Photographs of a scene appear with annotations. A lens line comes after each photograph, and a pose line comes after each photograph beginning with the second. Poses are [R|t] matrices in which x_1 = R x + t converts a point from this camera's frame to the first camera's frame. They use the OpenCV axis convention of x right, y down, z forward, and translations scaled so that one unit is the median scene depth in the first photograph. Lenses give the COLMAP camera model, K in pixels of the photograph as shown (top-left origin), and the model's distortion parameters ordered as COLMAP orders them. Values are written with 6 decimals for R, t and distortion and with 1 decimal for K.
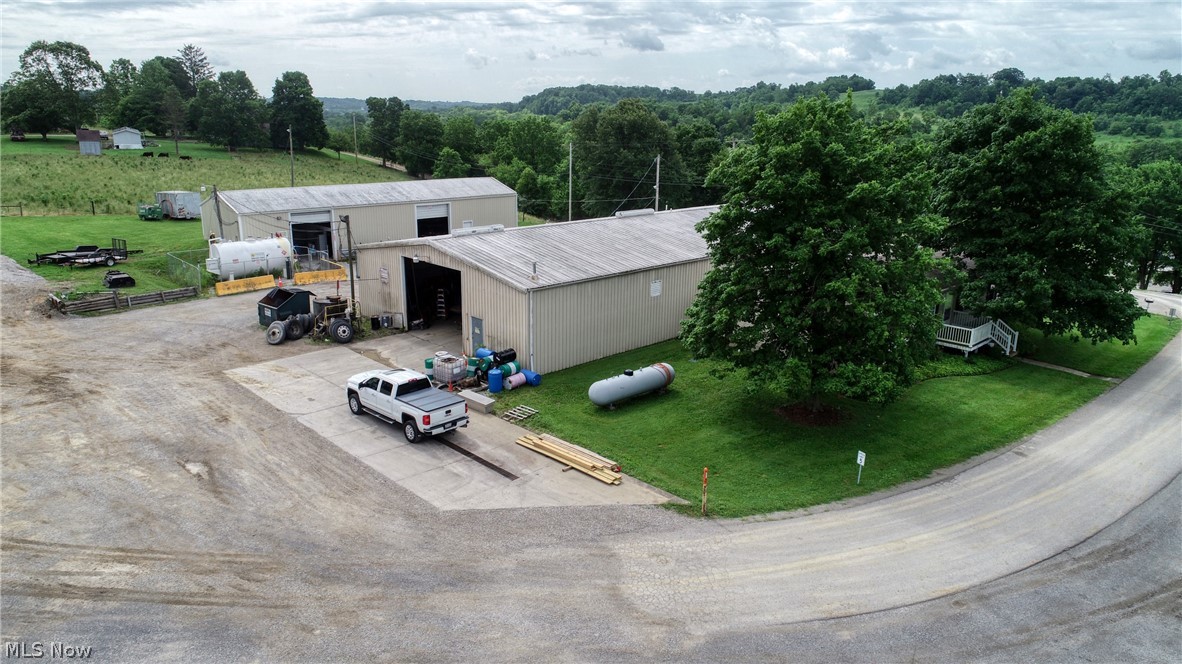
lens RADIAL K [[790.3, 0, 591.0], [0, 790.3, 332.0], [0, 0, 1]] dist [-0.002692, -0.000093]
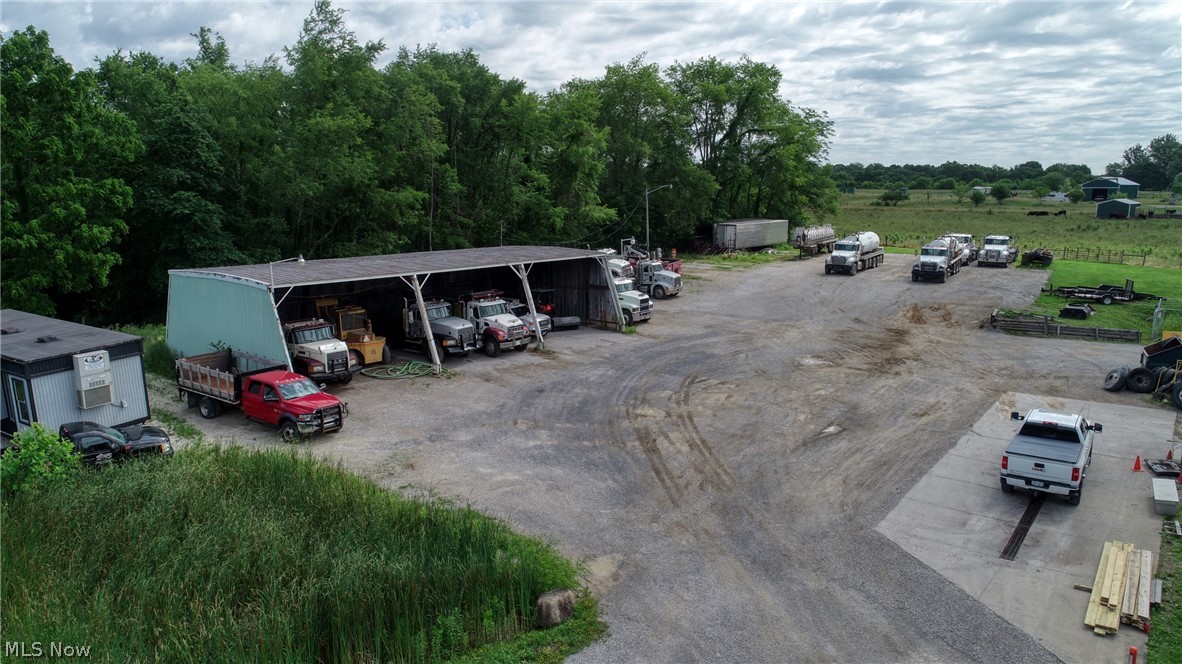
lens RADIAL K [[790.3, 0, 591.0], [0, 790.3, 332.0], [0, 0, 1]] dist [-0.002692, -0.000093]
pose [[0.142419, 0.153006, -0.977909, 0.408566], [-0.254978, 0.960308, 0.113118, 0.001615], [0.956401, 0.233235, 0.175780, 0.361693]]
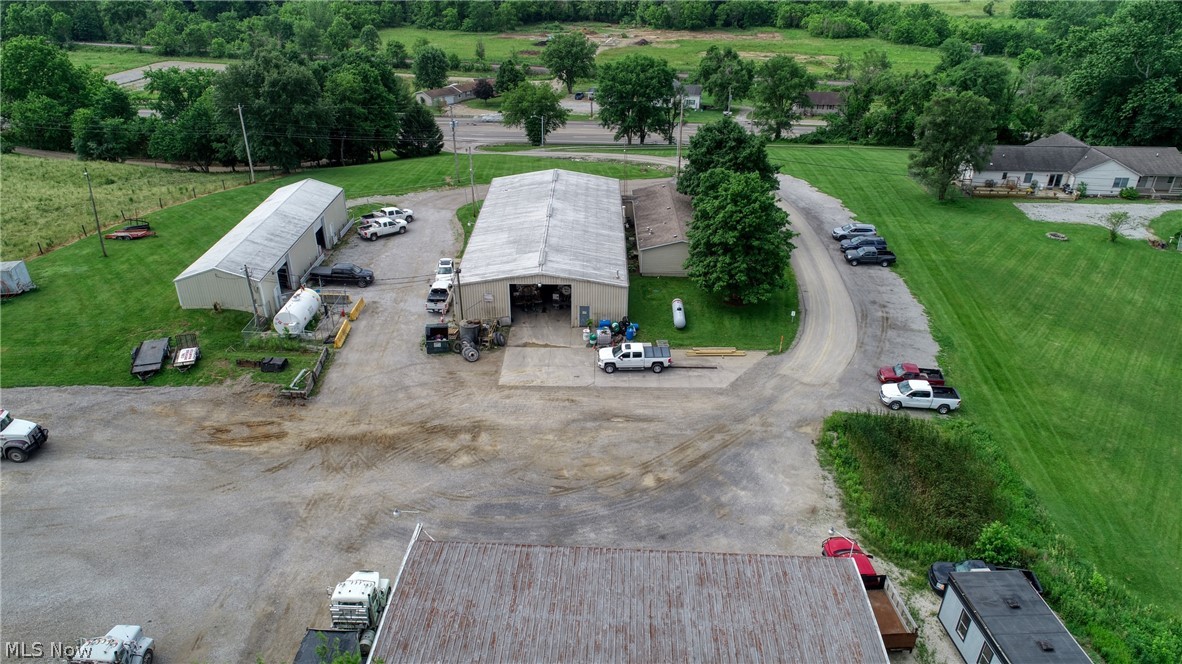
lens RADIAL K [[790.3, 0, 591.0], [0, 790.3, 332.0], [0, 0, 1]] dist [-0.002692, -0.000093]
pose [[0.705569, -0.345749, 0.618571, -1.447523], [0.194503, 0.933861, 0.300121, -0.572045], [-0.681425, -0.091442, 0.726153, -0.397562]]
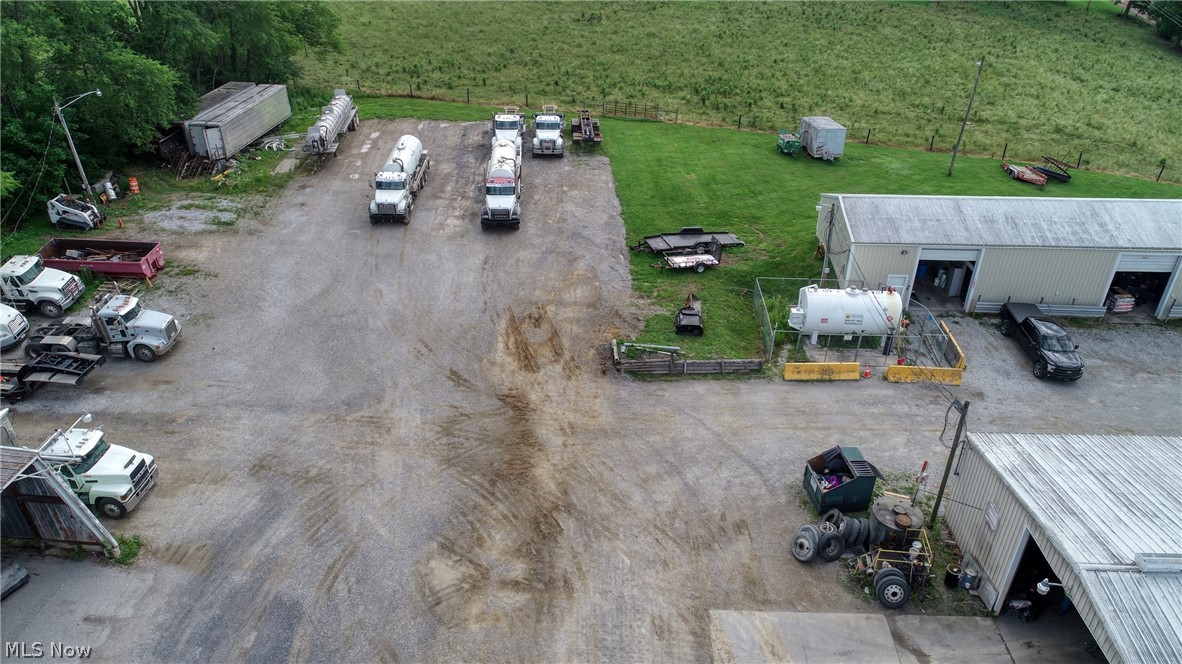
lens RADIAL K [[790.3, 0, 591.0], [0, 790.3, 332.0], [0, 0, 1]] dist [-0.002692, -0.000093]
pose [[0.690614, 0.355863, -0.629614, -0.178788], [-0.186078, 0.928689, 0.320797, -0.447801], [0.698876, -0.104390, 0.707584, 0.447618]]
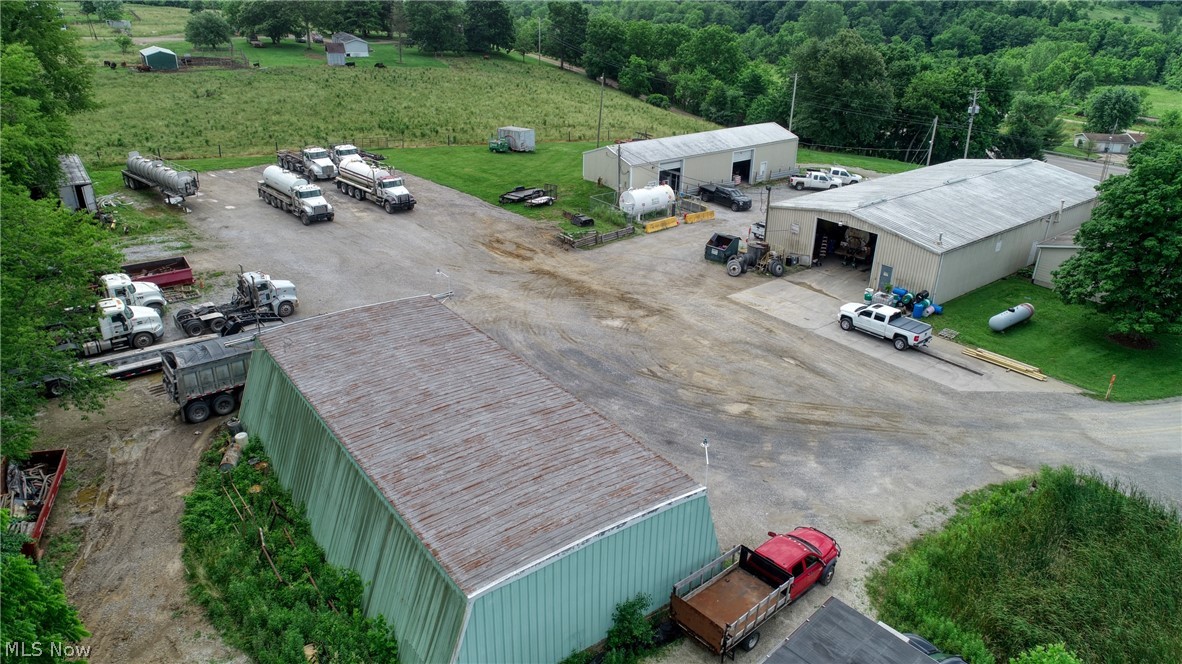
lens RADIAL K [[790.3, 0, 591.0], [0, 790.3, 332.0], [0, 0, 1]] dist [-0.002692, -0.000093]
pose [[0.994803, 0.040038, -0.093617, -0.629989], [-0.025226, 0.987692, 0.154362, -0.125916], [0.098645, -0.151198, 0.983569, -0.636870]]
